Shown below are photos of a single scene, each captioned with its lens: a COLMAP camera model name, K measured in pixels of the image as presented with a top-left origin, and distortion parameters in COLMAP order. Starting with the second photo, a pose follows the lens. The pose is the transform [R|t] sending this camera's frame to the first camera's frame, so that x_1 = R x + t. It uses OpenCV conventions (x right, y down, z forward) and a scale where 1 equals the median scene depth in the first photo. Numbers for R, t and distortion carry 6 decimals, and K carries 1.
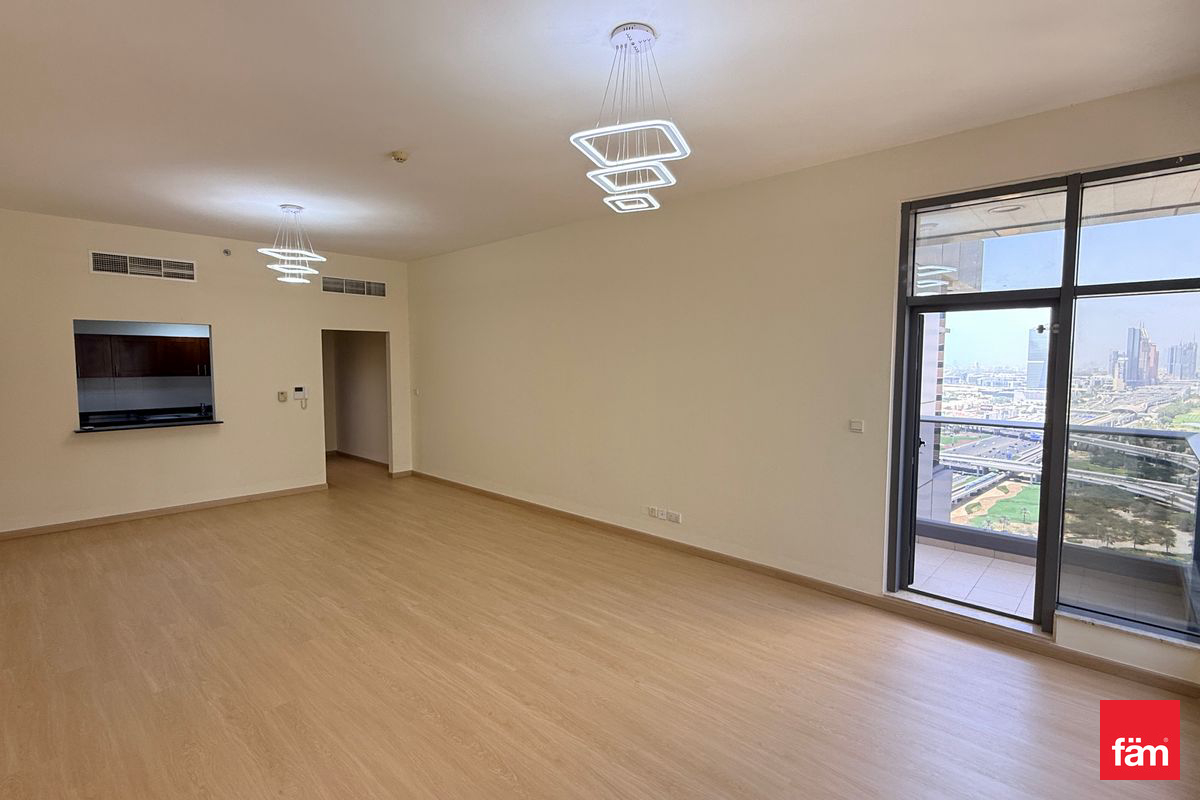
lens RADIAL K [[570.5, 0, 589.5], [0, 570.5, 393.1], [0, 0, 1]] dist [0.001529, 0.000186]
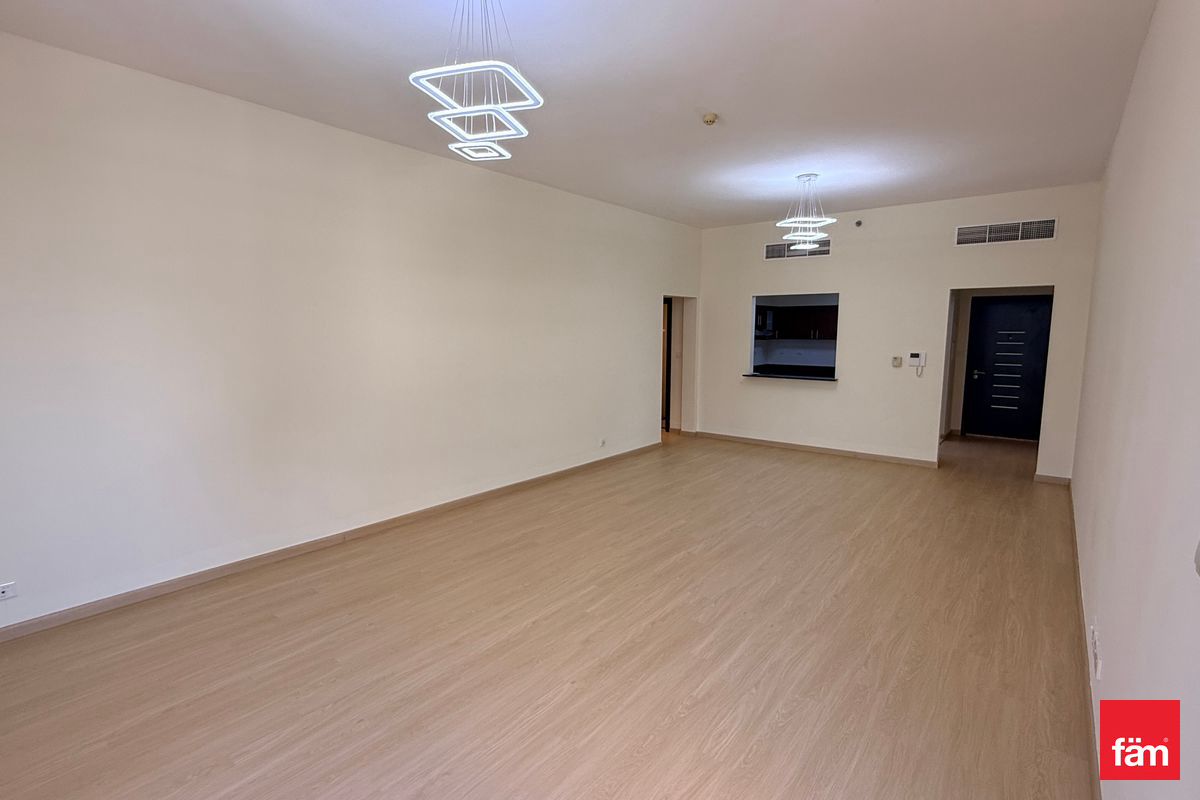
lens RADIAL K [[570.5, 0, 598.2], [0, 570.5, 394.2], [0, 0, 1]] dist [0.001529, 0.000186]
pose [[0.092077, 0.115605, -0.989018, 0.514401], [-0.059689, 0.992092, 0.110408, -0.021595], [0.993961, 0.048868, 0.098250, 0.525154]]
